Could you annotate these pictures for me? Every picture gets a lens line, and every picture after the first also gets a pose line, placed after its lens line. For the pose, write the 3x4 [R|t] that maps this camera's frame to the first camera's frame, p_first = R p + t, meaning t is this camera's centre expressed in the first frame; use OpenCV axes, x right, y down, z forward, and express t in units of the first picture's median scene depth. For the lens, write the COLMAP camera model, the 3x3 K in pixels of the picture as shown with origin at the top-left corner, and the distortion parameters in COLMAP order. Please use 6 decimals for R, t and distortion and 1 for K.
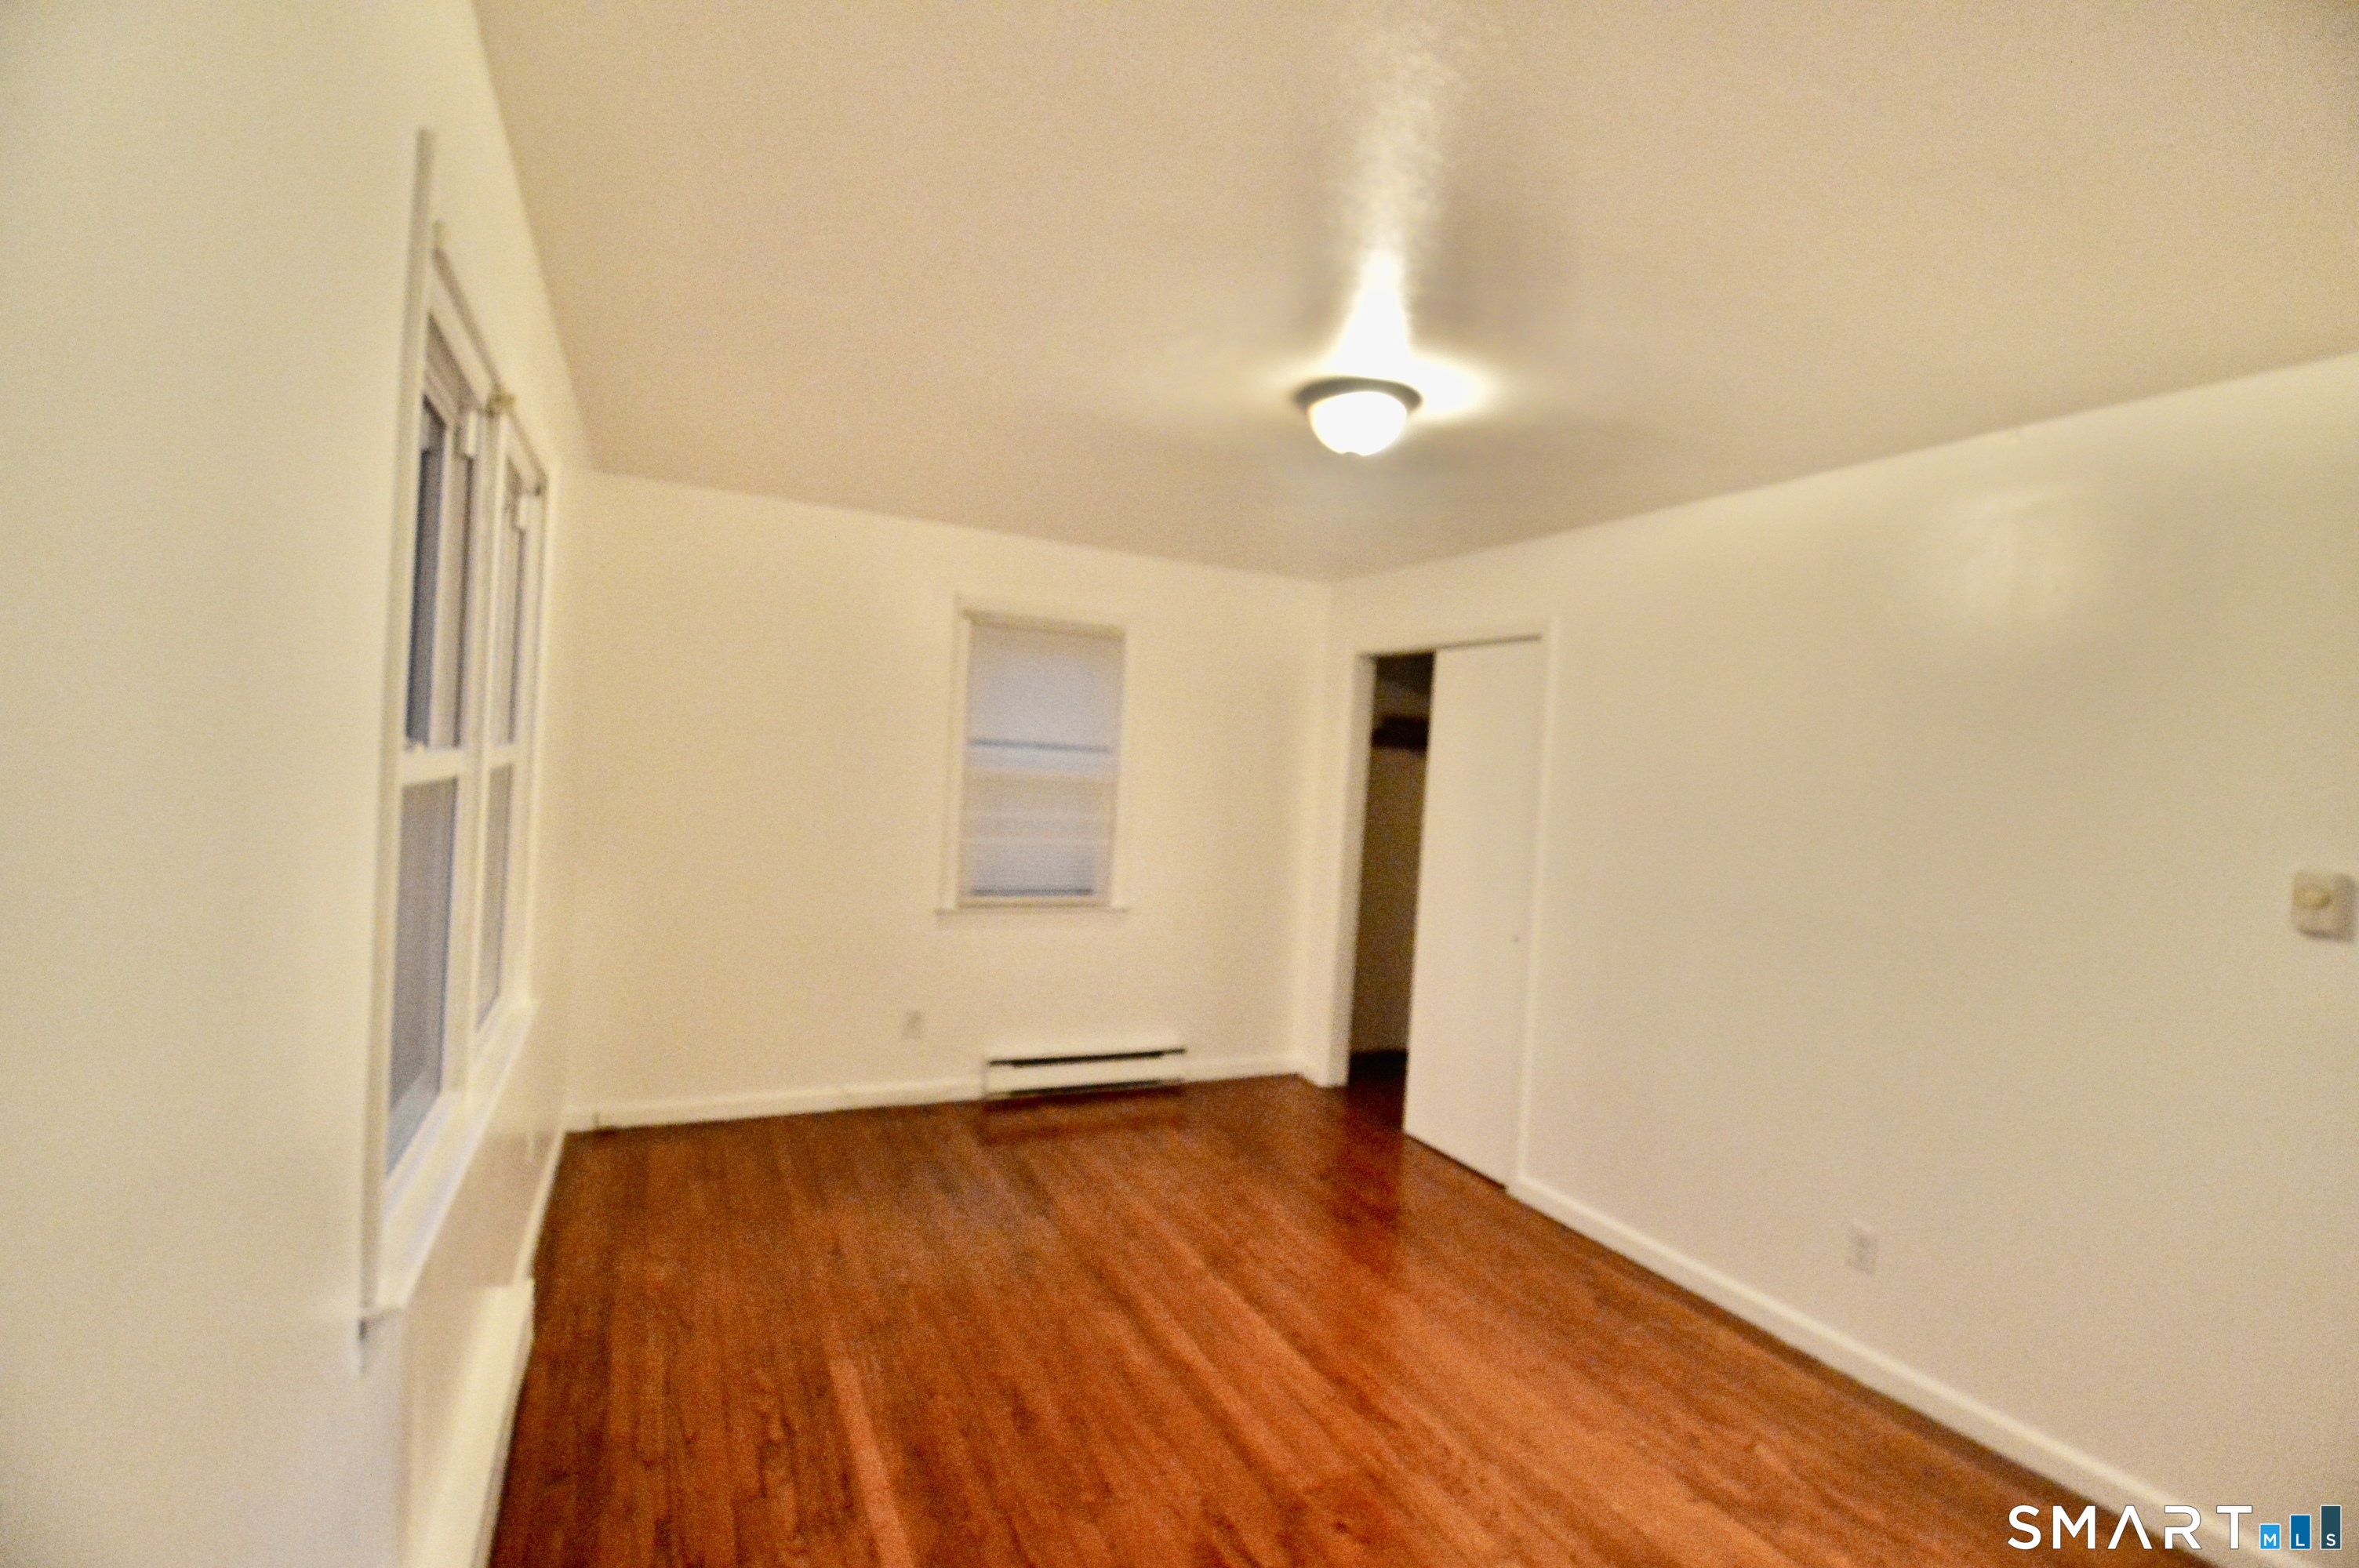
lens RADIAL K [[1082.6, 0, 1179.5], [0, 1082.6, 784.0], [0, 0, 1]] dist [-0.000867, -0.000203]
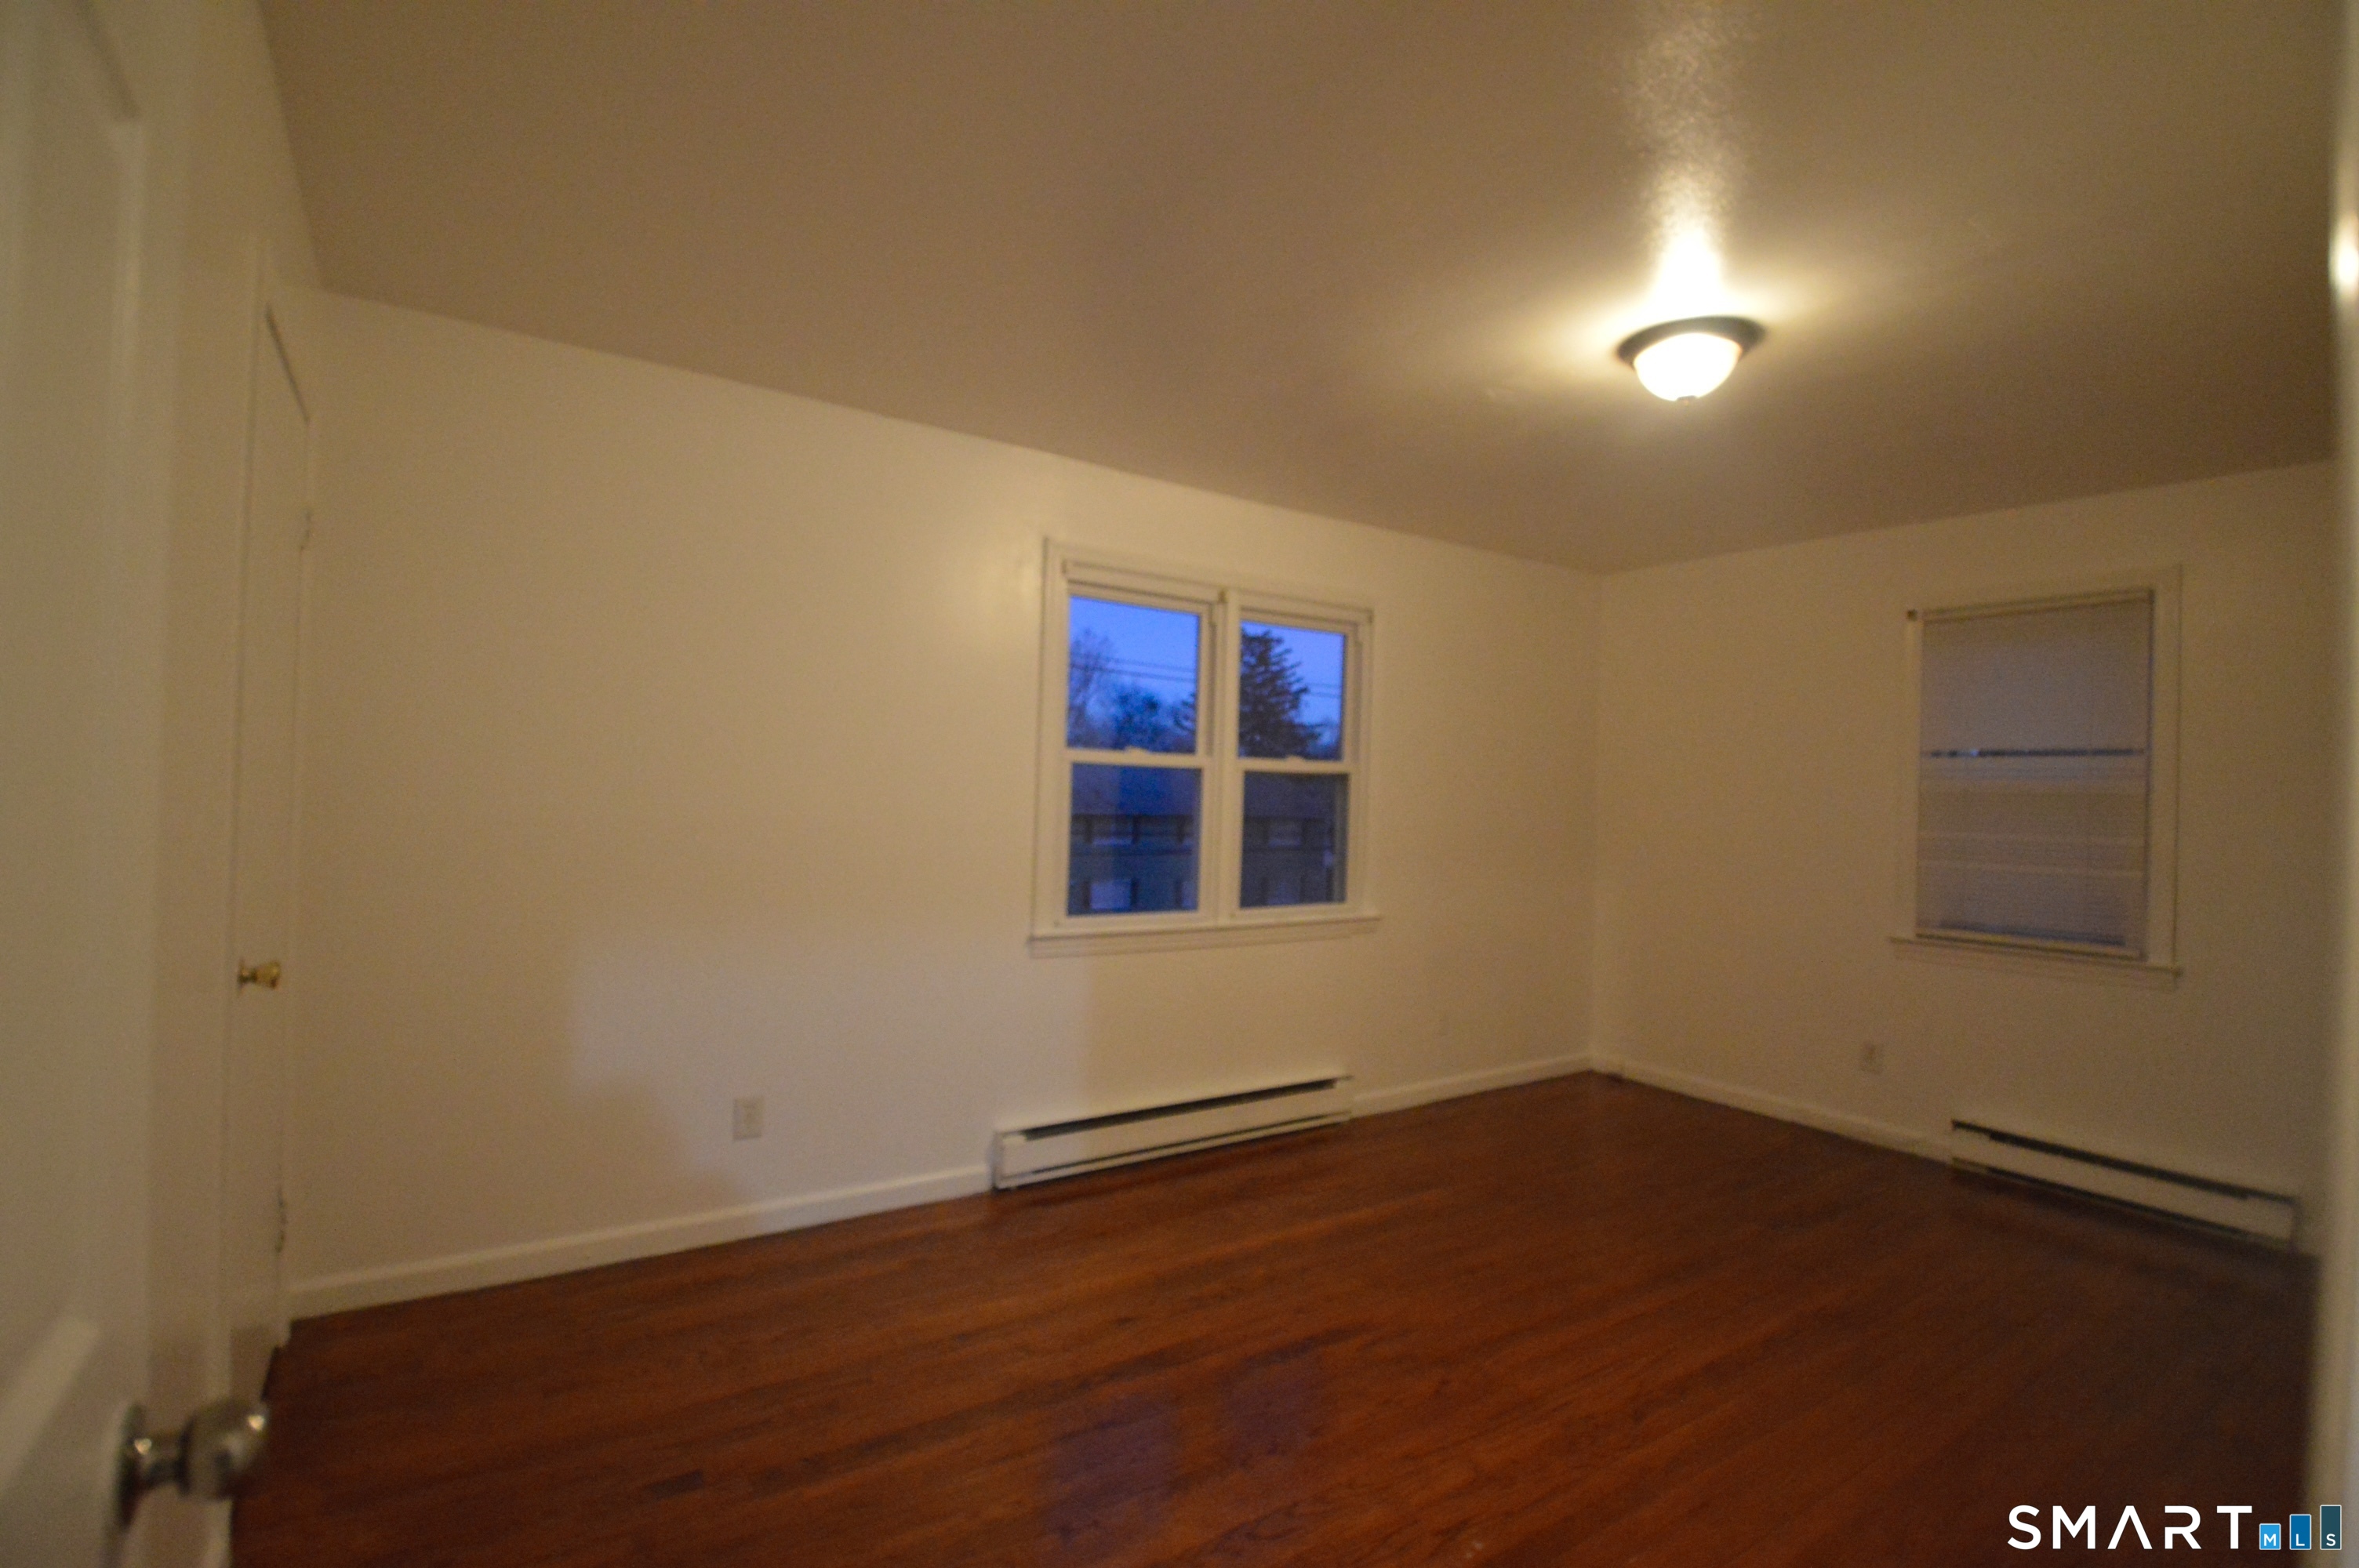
lens RADIAL K [[1082.6, 0, 1179.5], [0, 1082.6, 784.0], [0, 0, 1]] dist [-0.000867, -0.000203]
pose [[0.145709, -0.061588, -0.987409, 0.607108], [-0.038486, 0.996952, -0.067862, 0.071196], [0.988579, 0.047889, 0.142894, 0.256062]]
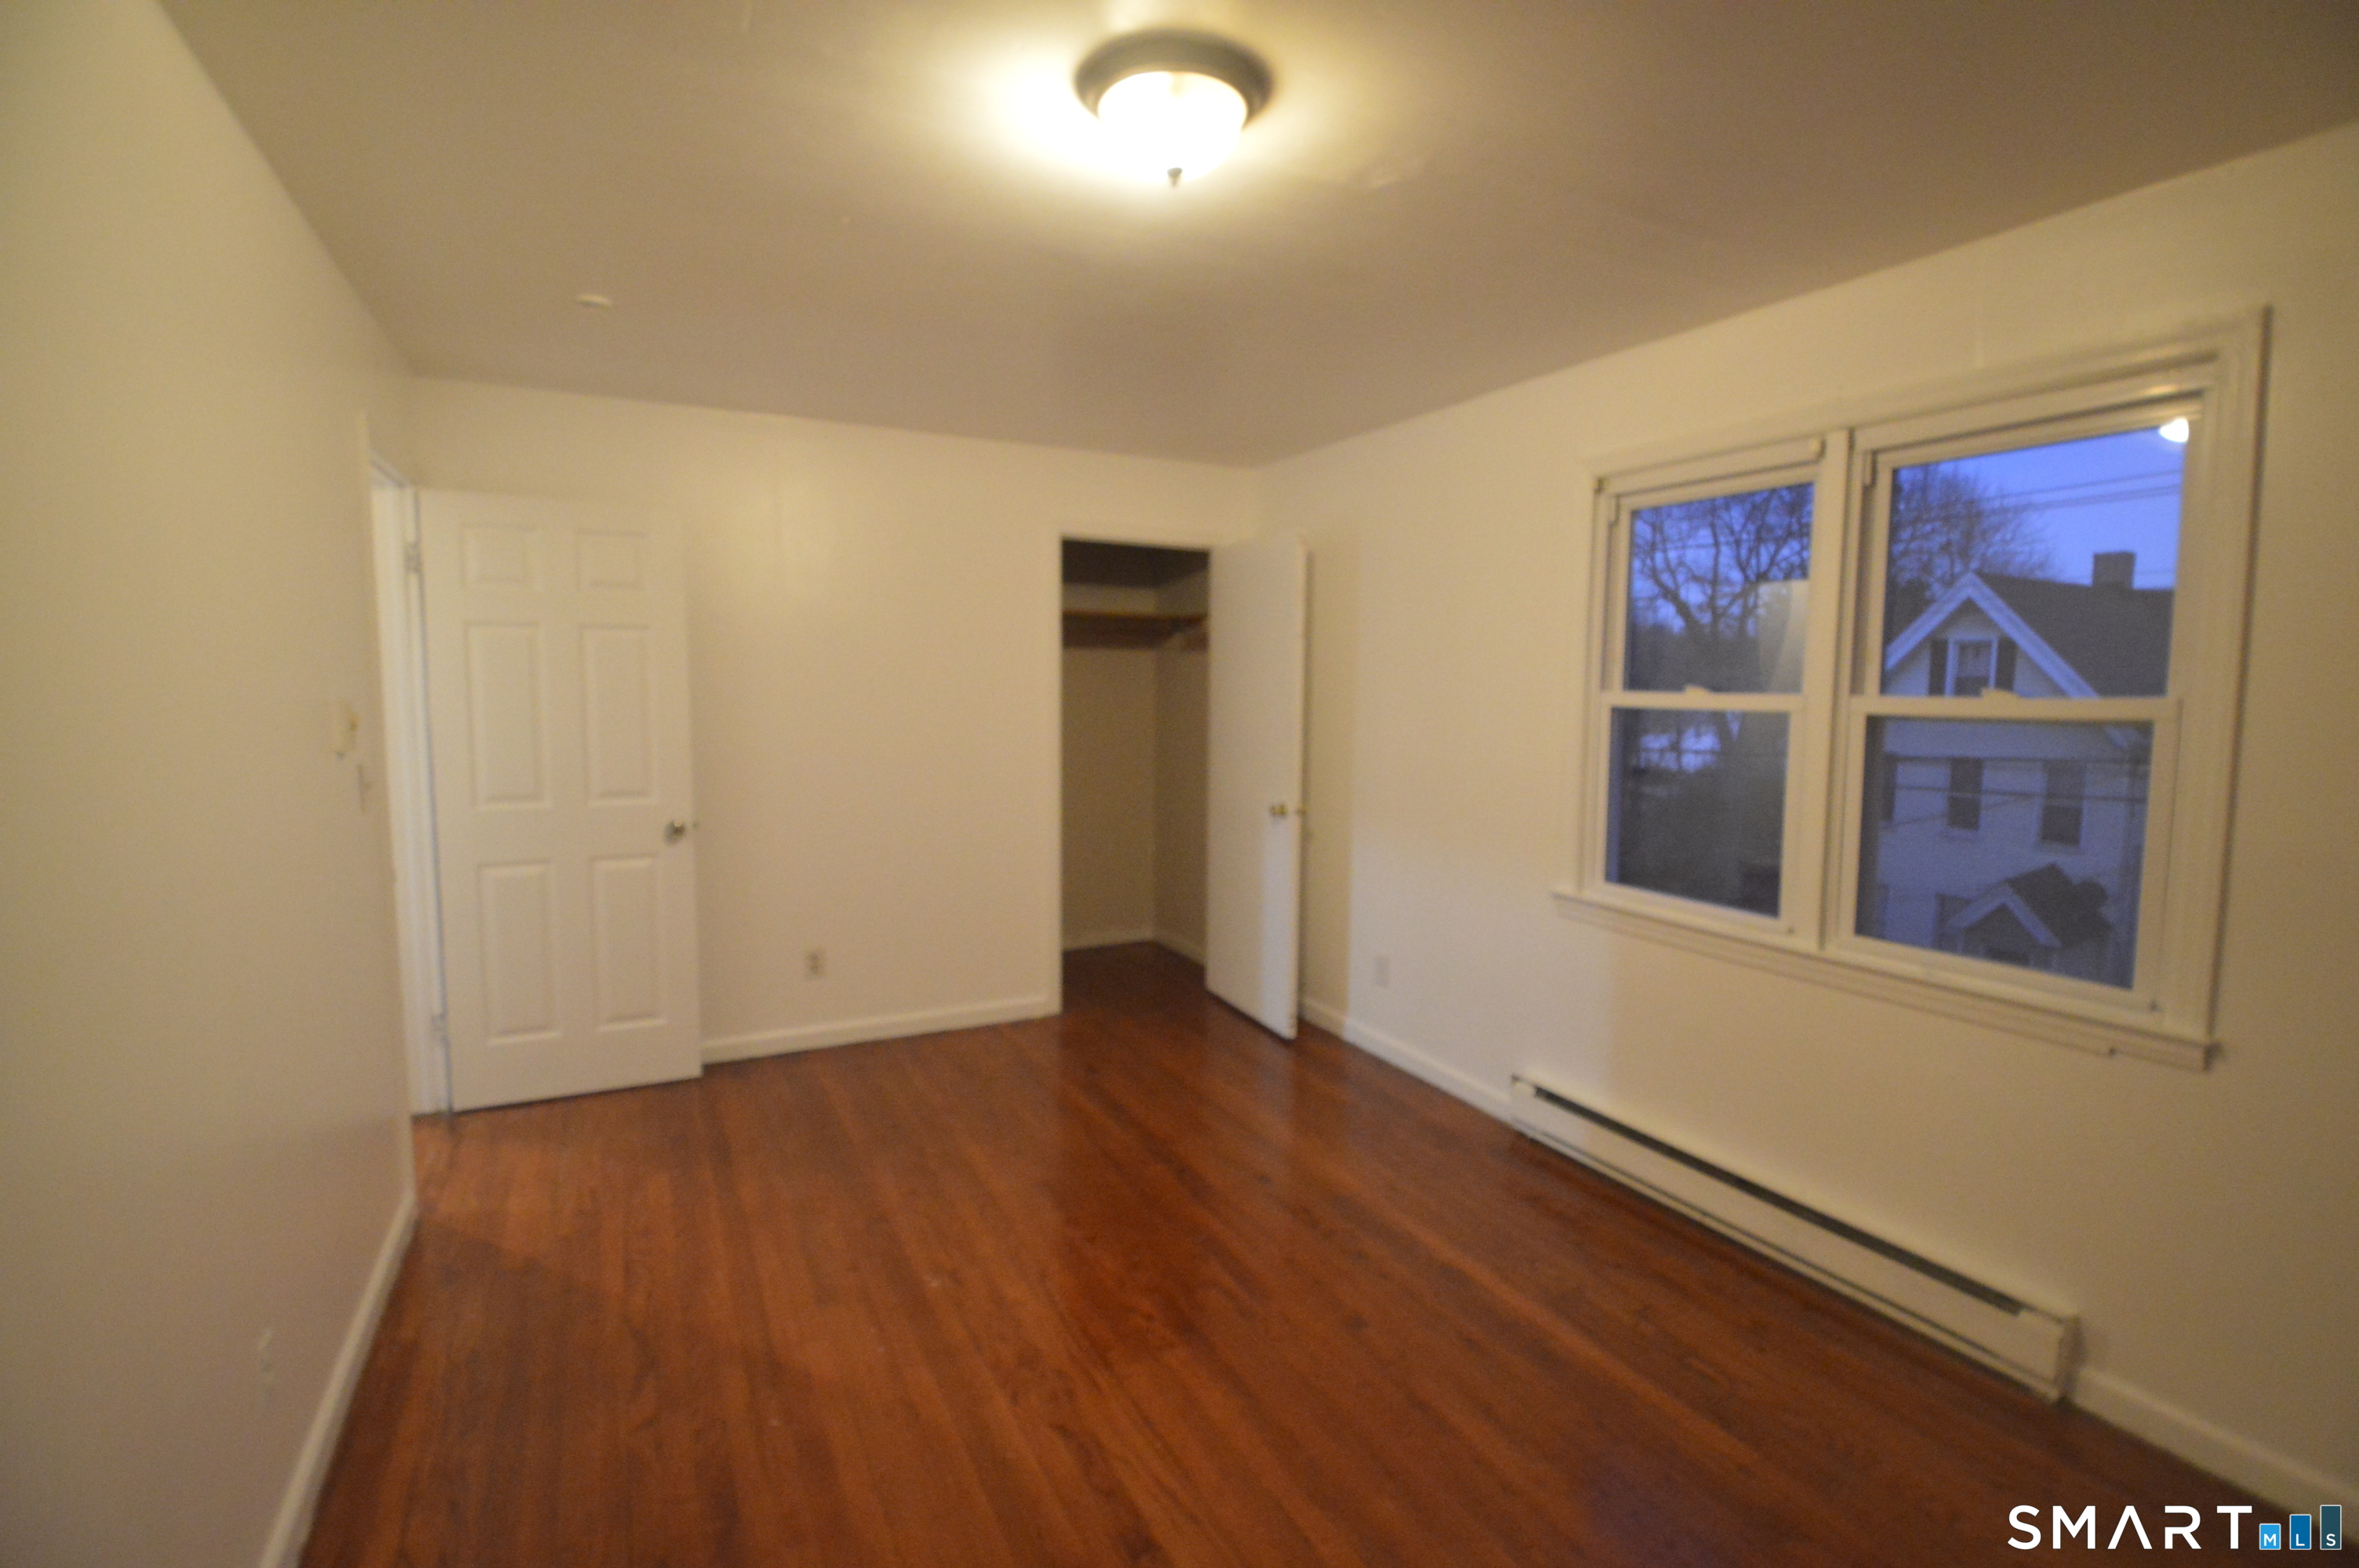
lens RADIAL K [[1047.6, 0, 1179.5], [0, 1047.6, 784.0], [0, 0, 1]] dist [0.020138, -0.000006]
pose [[-0.997002, -0.062336, -0.045847, 0.097777], [-0.067080, 0.991611, 0.110492, -0.007951], [0.038575, 0.113236, -0.992819, 0.992594]]
